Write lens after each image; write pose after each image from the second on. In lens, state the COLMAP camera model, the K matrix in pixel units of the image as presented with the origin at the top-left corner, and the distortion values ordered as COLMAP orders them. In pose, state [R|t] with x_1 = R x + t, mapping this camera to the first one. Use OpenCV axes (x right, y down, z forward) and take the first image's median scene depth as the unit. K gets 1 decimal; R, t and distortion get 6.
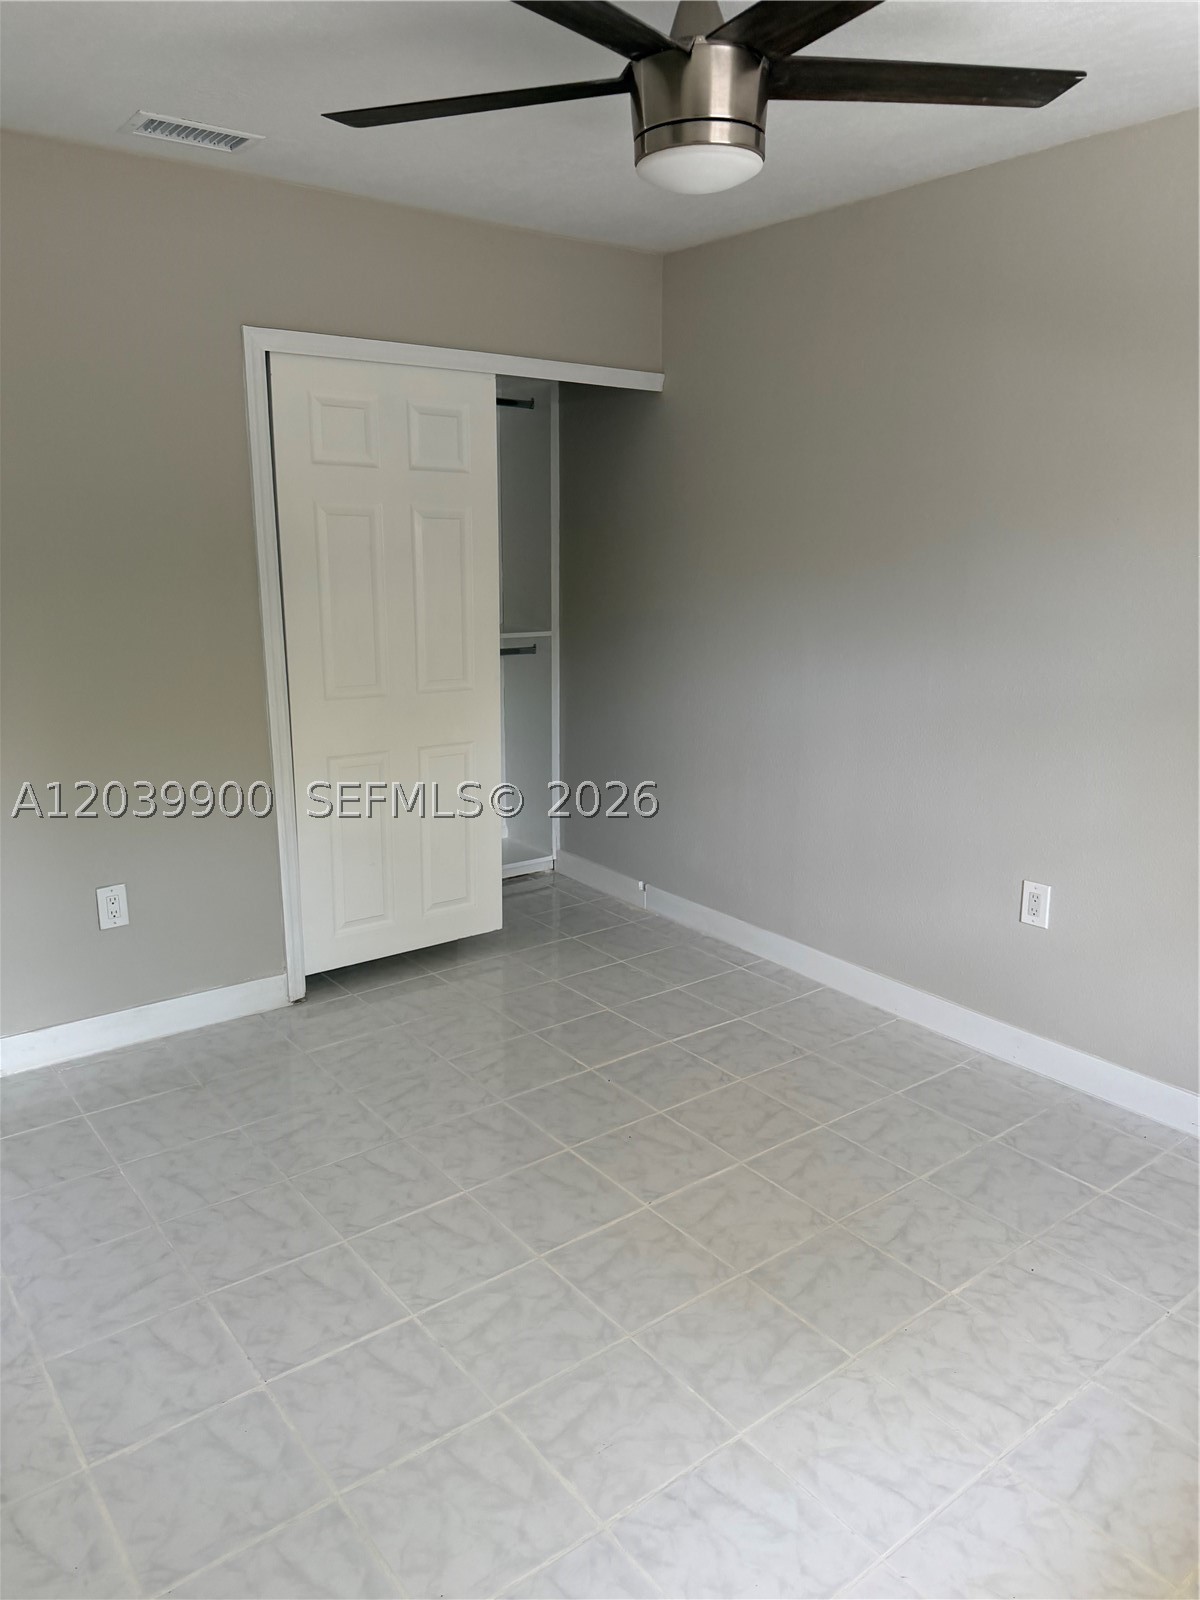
lens RADIAL K [[1119.0, 0, 602.4], [0, 1119.0, 795.2], [0, 0, 1]] dist [0.023970, -0.009532]
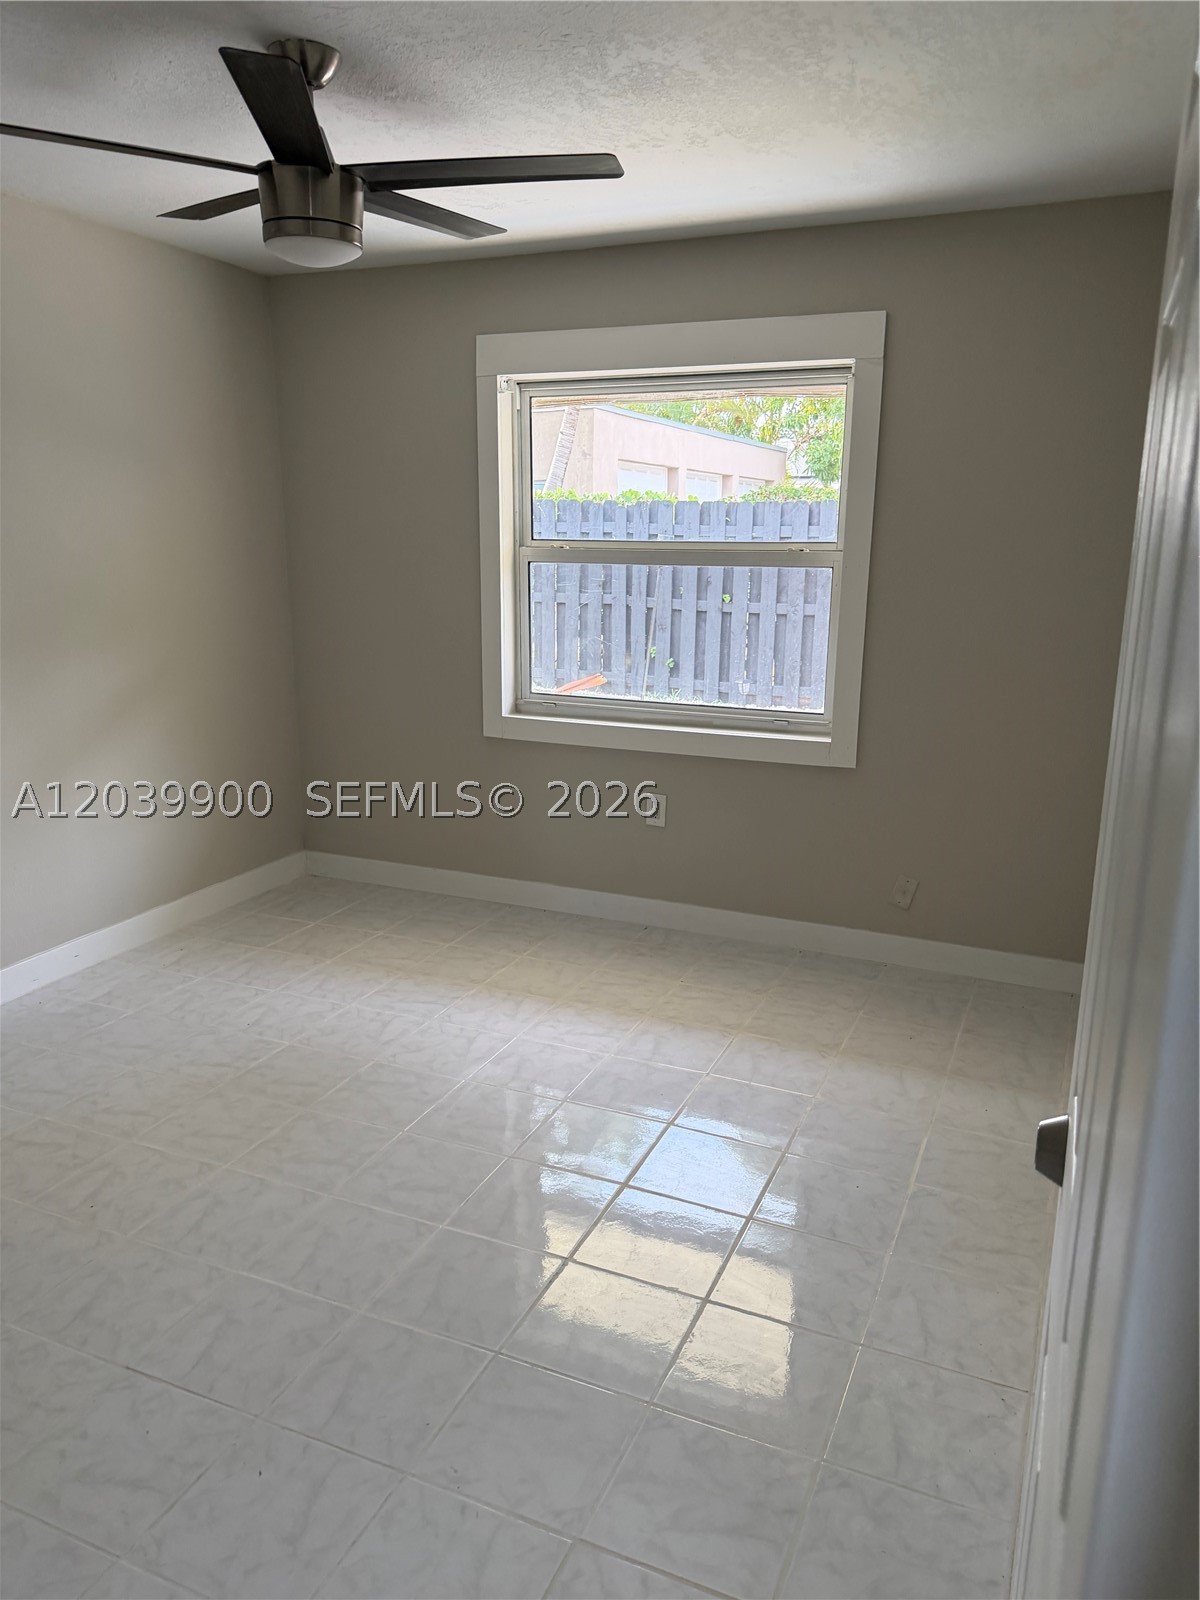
lens RADIAL K [[1119.0, 0, 603.1], [0, 1119.0, 803.0], [0, 0, 1]] dist [0.023970, -0.009532]
pose [[-0.470607, -0.221472, 0.854095, -1.062859], [0.183103, 0.922400, 0.340074, -0.272134], [-0.863135, 0.316429, -0.393536, 1.111852]]
